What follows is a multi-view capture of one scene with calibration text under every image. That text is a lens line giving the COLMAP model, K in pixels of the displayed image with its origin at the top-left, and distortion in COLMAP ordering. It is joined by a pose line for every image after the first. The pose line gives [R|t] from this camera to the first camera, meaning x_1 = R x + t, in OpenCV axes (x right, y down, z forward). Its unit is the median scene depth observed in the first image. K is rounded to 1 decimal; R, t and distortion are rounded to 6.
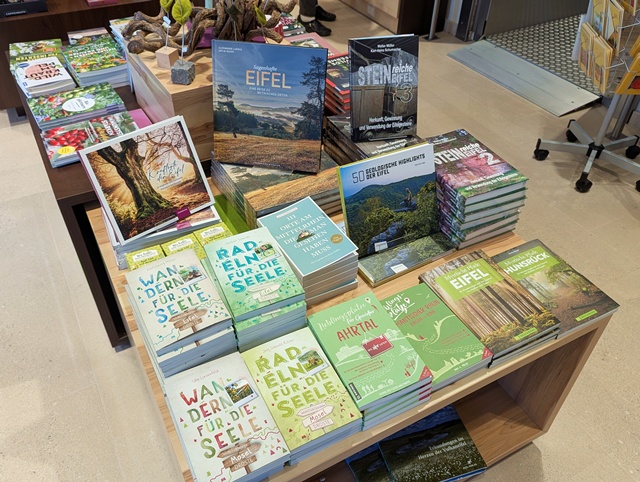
lens RADIAL K [[560.2, 0, 319.2], [0, 560.2, 241.4], [0, 0, 1]] dist [0.049432, -0.001645]
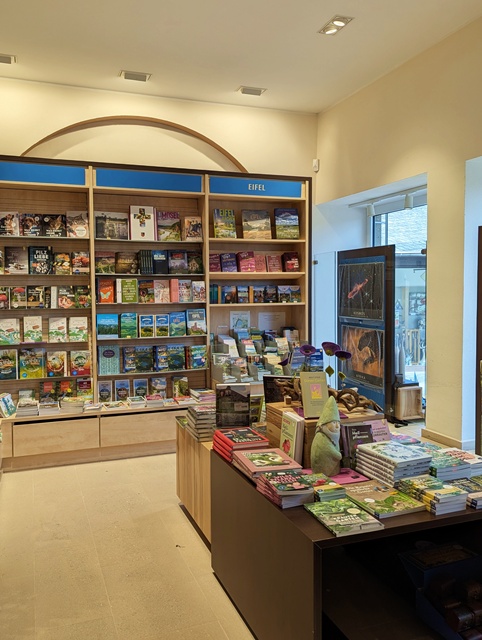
lens RADIAL K [[560.2, 0, 238.9], [0, 560.2, 320.1], [0, 0, 1]] dist [0.049432, -0.001645]
pose [[-0.990622, -0.017482, 0.135509, -0.123864], [0.082164, 0.716195, 0.693046, -1.351289], [-0.109167, 0.697681, -0.708042, 1.598410]]
